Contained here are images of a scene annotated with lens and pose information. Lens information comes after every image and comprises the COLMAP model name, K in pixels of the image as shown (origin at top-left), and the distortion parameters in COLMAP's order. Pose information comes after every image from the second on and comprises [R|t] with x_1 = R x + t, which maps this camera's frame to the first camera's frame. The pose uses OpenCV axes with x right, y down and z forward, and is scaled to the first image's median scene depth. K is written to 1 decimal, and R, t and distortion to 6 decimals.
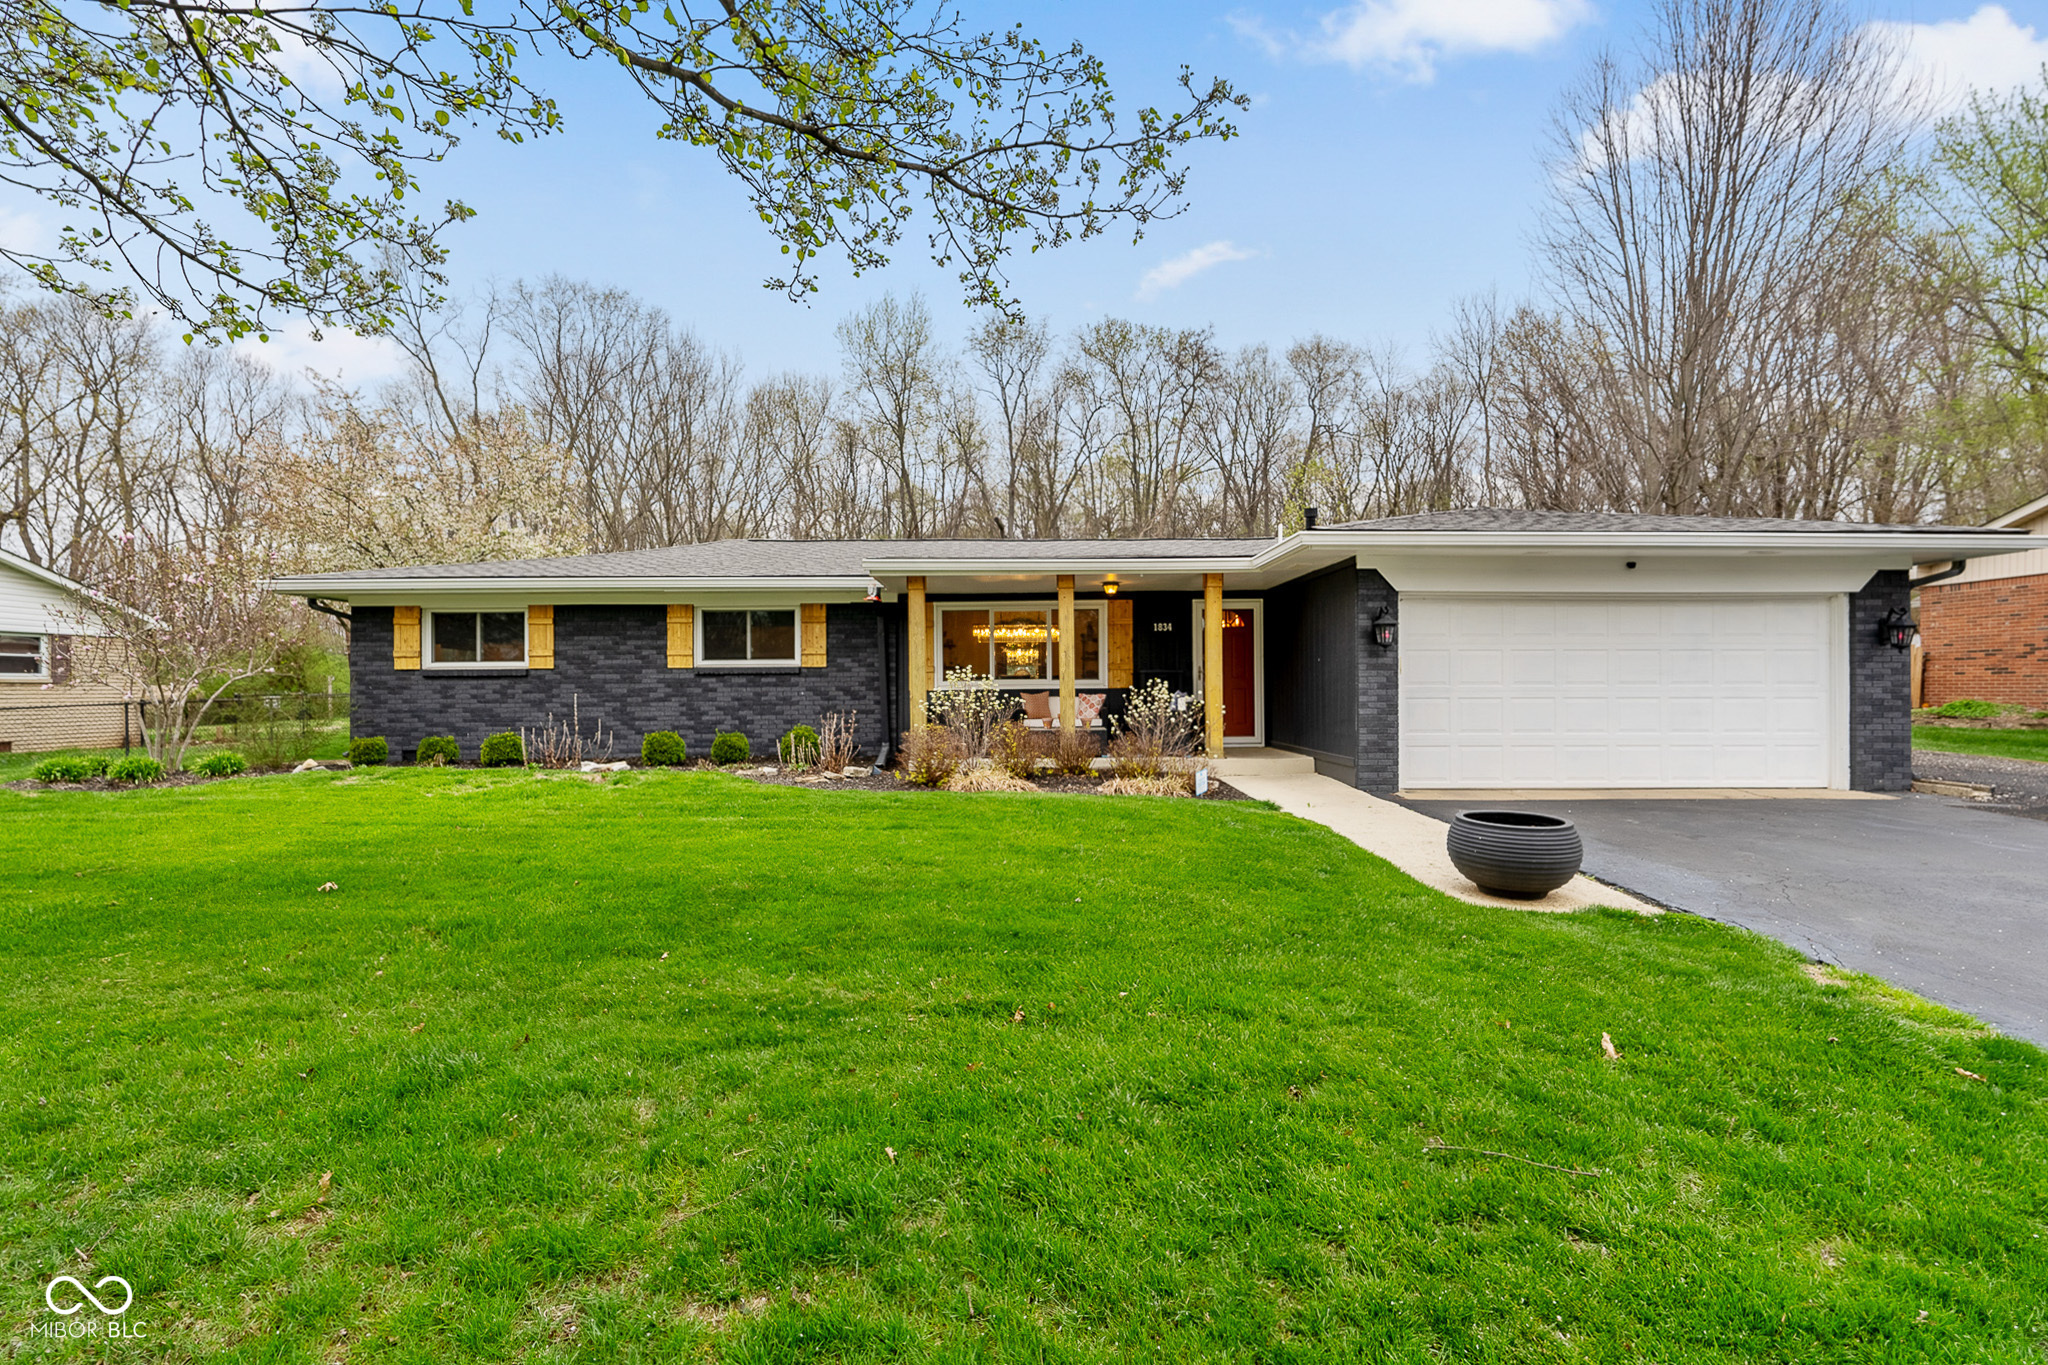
lens RADIAL K [[932.1, 0, 1024.0], [0, 932.1, 682.5], [0, 0, 1]] dist [-0.000670, -0.000042]
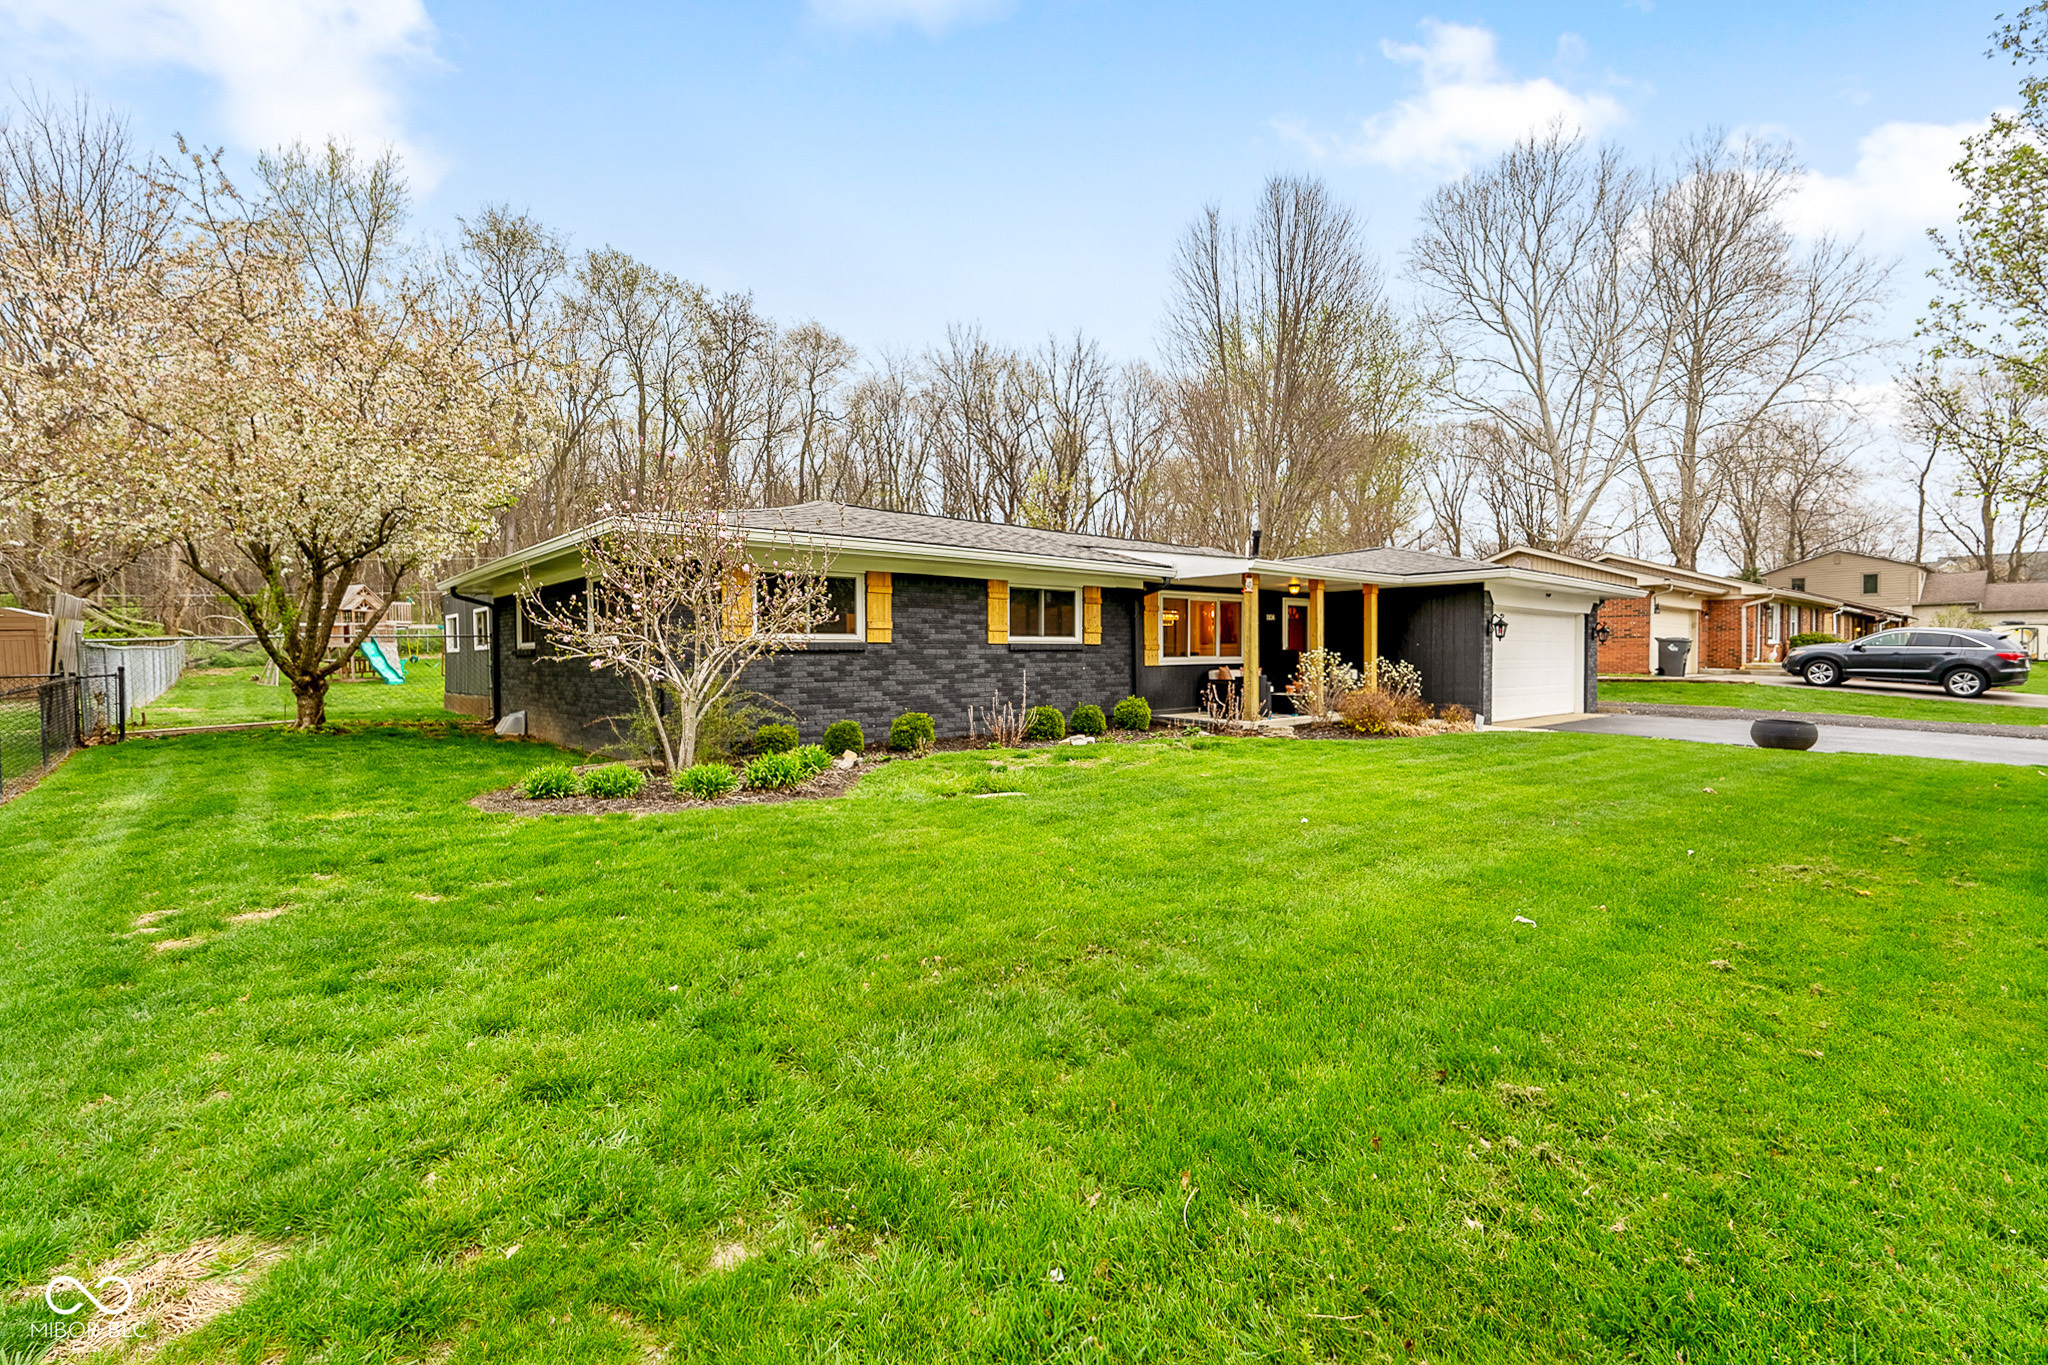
lens RADIAL K [[922.5, 0, 1024.0], [0, 922.5, 682.5], [0, 0, 1]] dist [0.009279, 0.000044]
pose [[0.748046, -0.016525, 0.663441, -1.002462], [-0.006963, 0.999440, 0.032744, -0.006493], [-0.663610, -0.029113, 0.747512, 0.242591]]
